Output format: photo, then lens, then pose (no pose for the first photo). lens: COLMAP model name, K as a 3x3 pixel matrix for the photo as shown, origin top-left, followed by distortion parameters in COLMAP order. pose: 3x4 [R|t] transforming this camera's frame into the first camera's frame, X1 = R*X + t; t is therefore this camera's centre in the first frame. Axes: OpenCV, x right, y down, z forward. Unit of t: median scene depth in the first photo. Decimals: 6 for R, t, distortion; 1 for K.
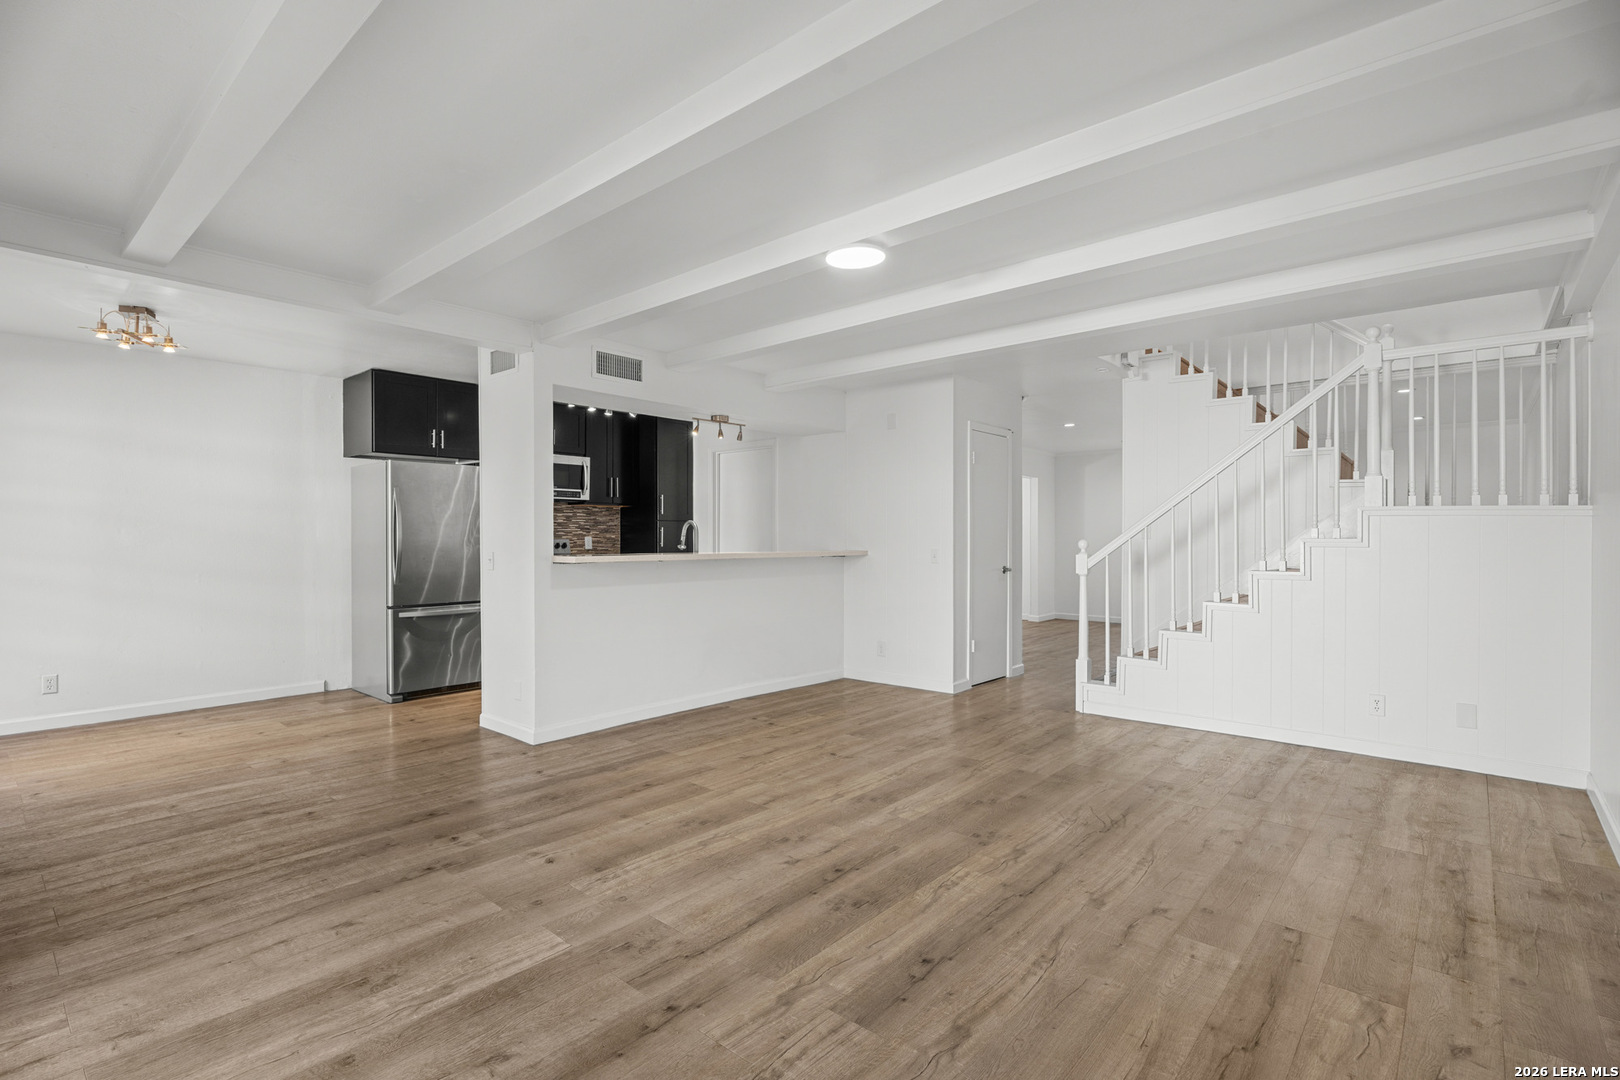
lens RADIAL K [[772.5, 0, 809.8], [0, 772.5, 539.8], [0, 0, 1]] dist [0.000120, 0.000015]
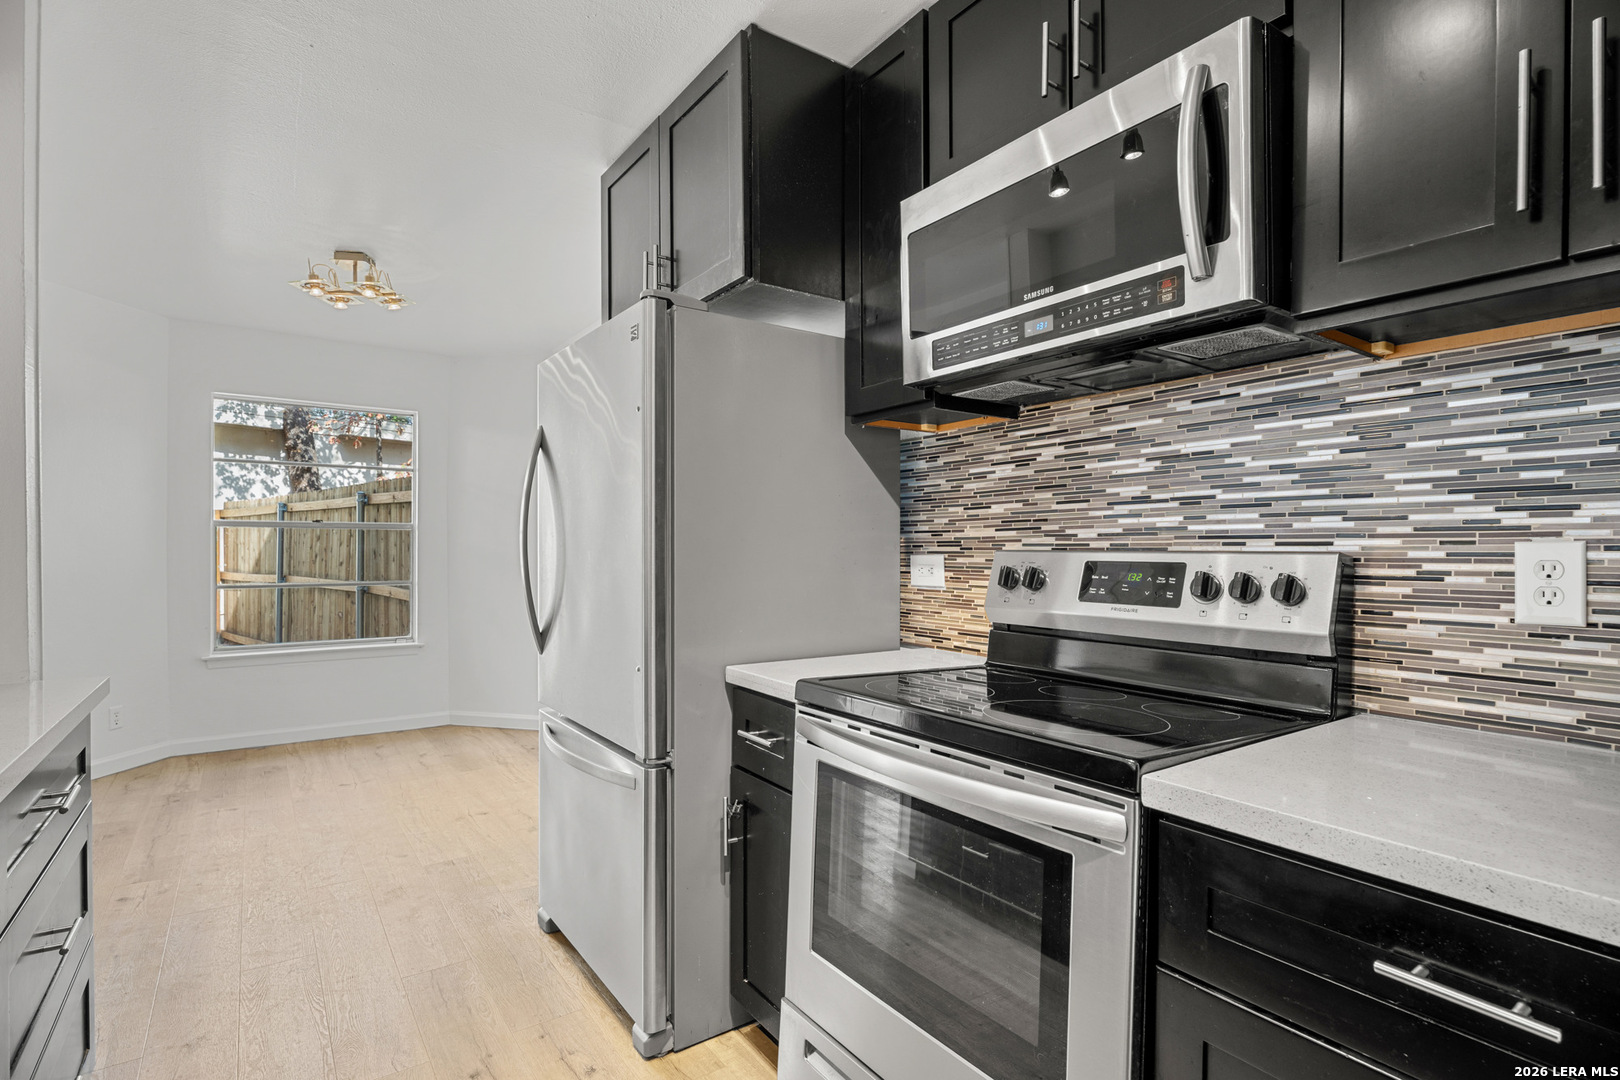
lens RADIAL K [[772.5, 0, 809.6], [0, 772.5, 546.2], [0, 0, 1]] dist [0.000120, 0.000015]
pose [[-0.229165, 0.002910, -0.973383, -0.113657], [-0.003543, 0.999986, 0.003824, -0.003159], [0.973381, 0.004325, -0.229151, 0.905570]]
